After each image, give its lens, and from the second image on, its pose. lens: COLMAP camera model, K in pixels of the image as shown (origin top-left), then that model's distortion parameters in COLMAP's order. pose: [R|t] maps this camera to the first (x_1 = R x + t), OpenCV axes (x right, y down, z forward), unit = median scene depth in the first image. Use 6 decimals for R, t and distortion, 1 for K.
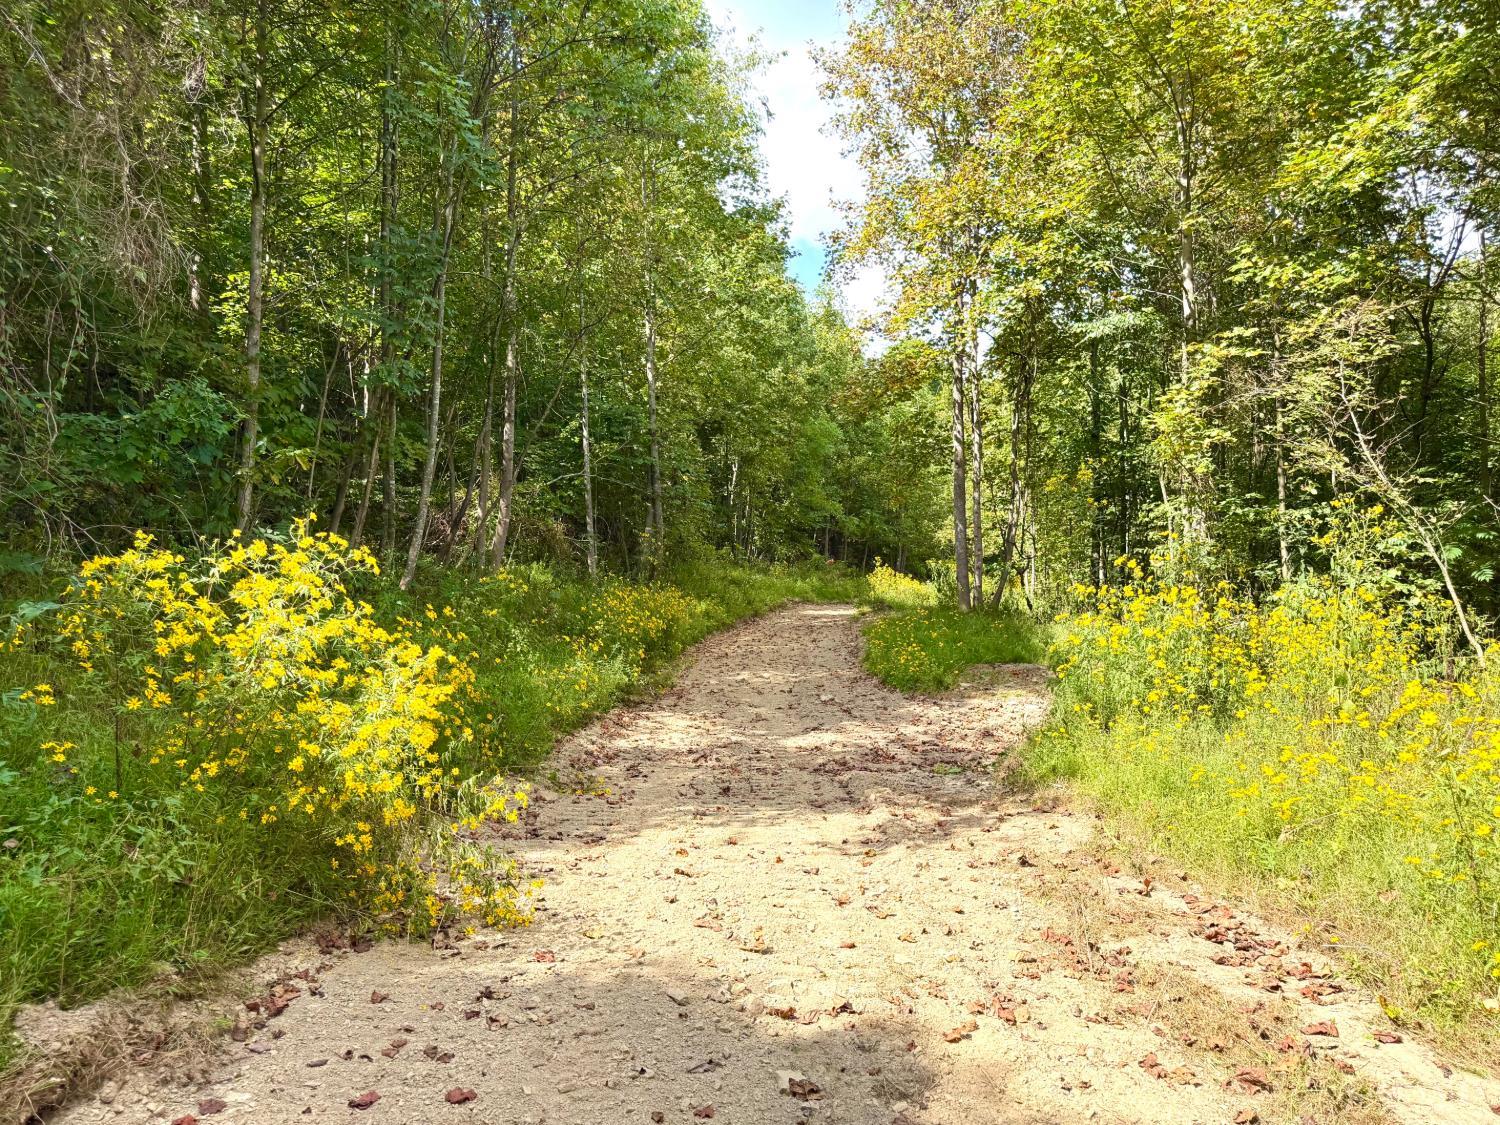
lens RADIAL K [[1045.9, 0, 749.1], [0, 1045.9, 557.8], [0, 0, 1]] dist [0.078439, -0.090382]
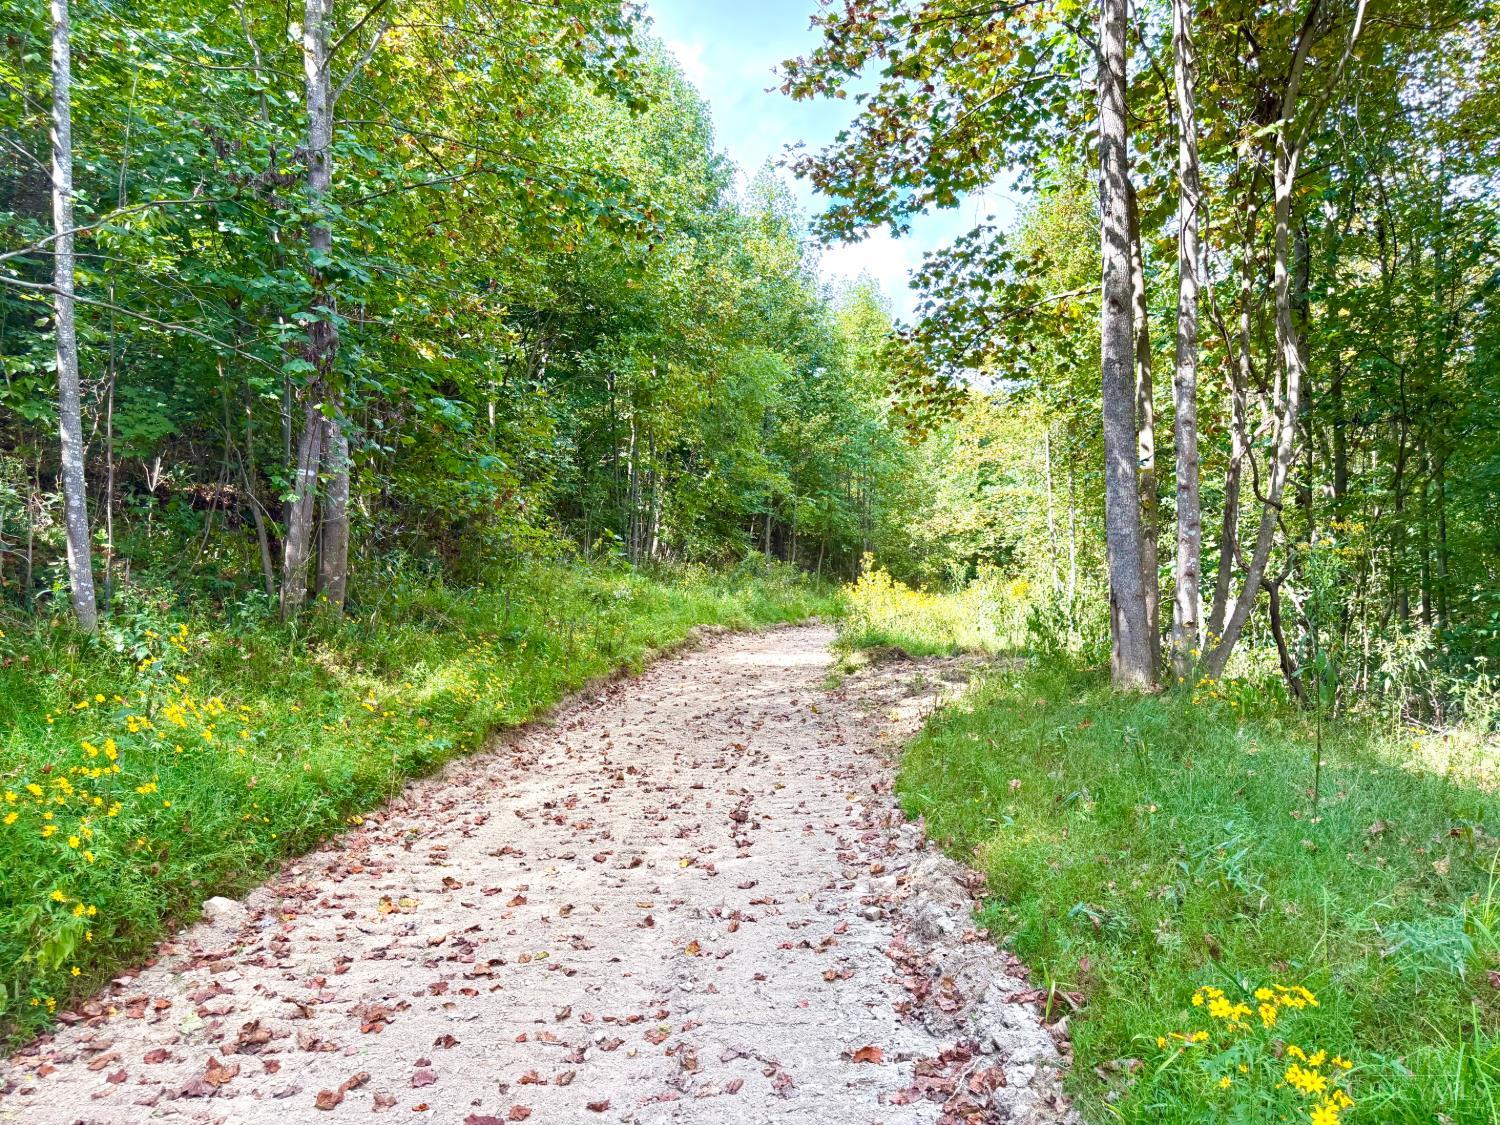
lens RADIAL K [[1045.9, 0, 749.1], [0, 1045.9, 557.8], [0, 0, 1]] dist [0.078439, -0.090382]
pose [[0.998313, -0.002002, 0.058035, 0.028690], [0.002238, 0.999989, -0.004001, 0.003620], [-0.058026, 0.004125, 0.998307, 0.422406]]
